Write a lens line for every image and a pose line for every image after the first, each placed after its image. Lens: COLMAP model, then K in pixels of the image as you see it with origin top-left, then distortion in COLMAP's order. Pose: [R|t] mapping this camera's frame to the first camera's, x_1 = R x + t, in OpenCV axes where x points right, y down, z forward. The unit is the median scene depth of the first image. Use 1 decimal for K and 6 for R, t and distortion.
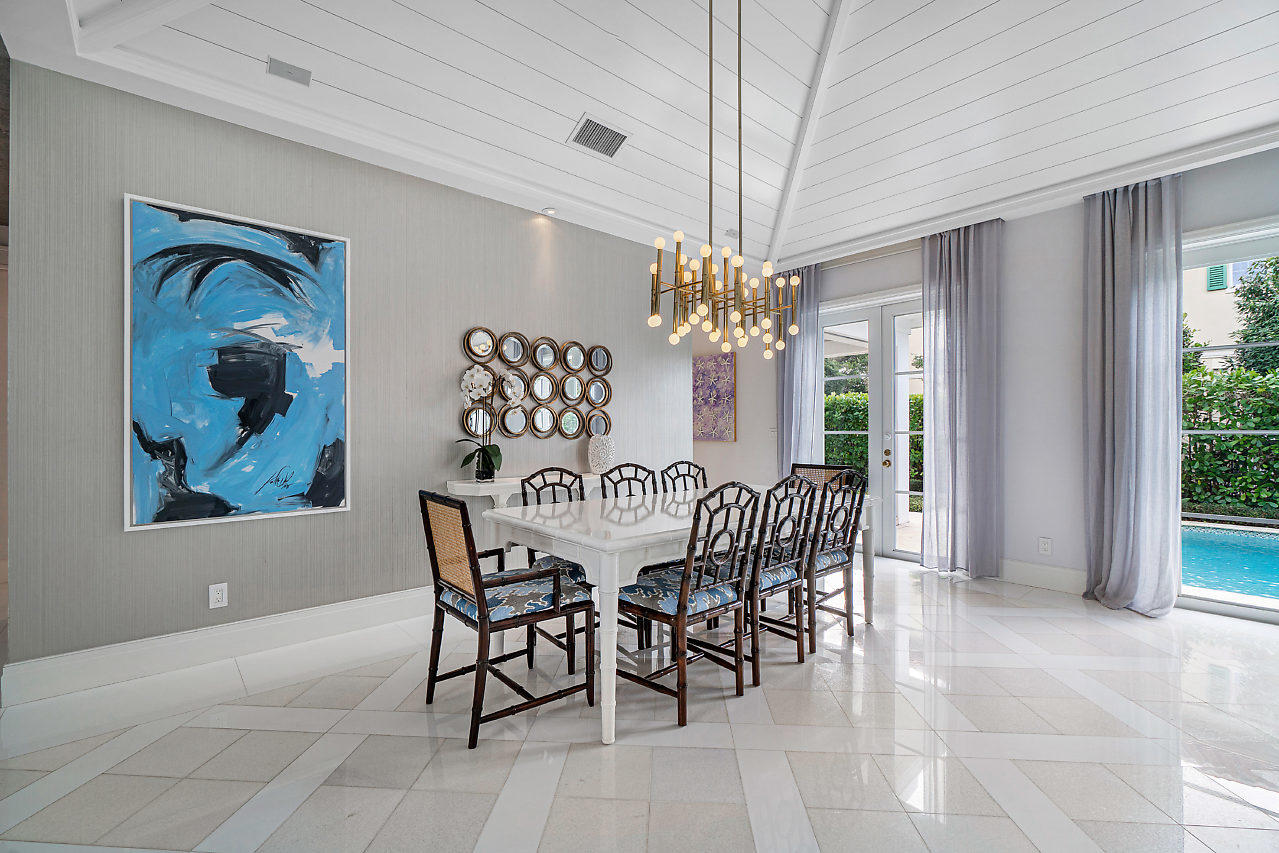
lens RADIAL K [[562.1, 0, 631.3], [0, 562.1, 420.1], [0, 0, 1]] dist [0.002737, -0.000011]
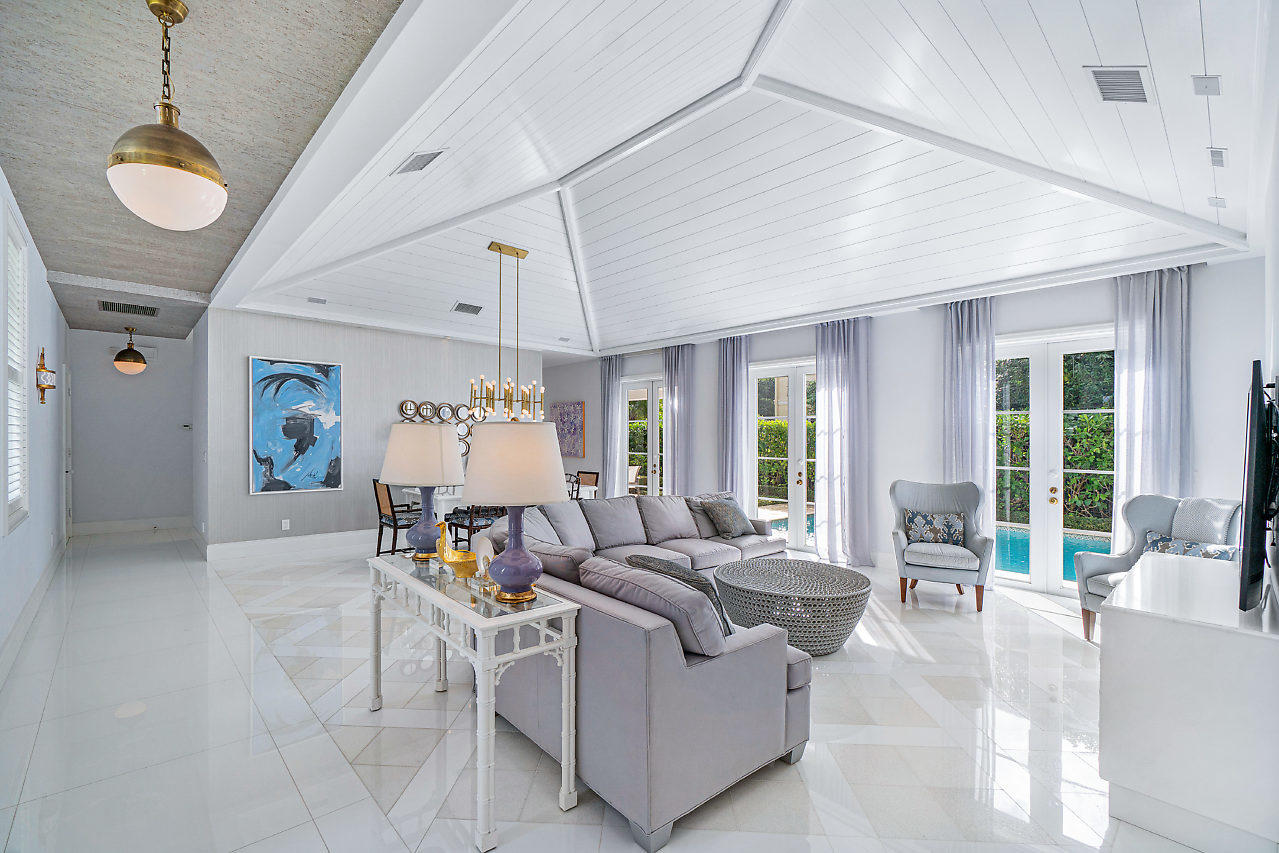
lens RADIAL K [[562.1, 0, 633.9], [0, 562.1, 445.1], [0, 0, 1]] dist [0.002737, -0.000011]
pose [[0.999252, 0.013038, 0.036418, 0.577501], [-0.014111, 0.999469, 0.029381, -0.097270], [-0.036015, -0.029873, 0.998905, -1.286985]]
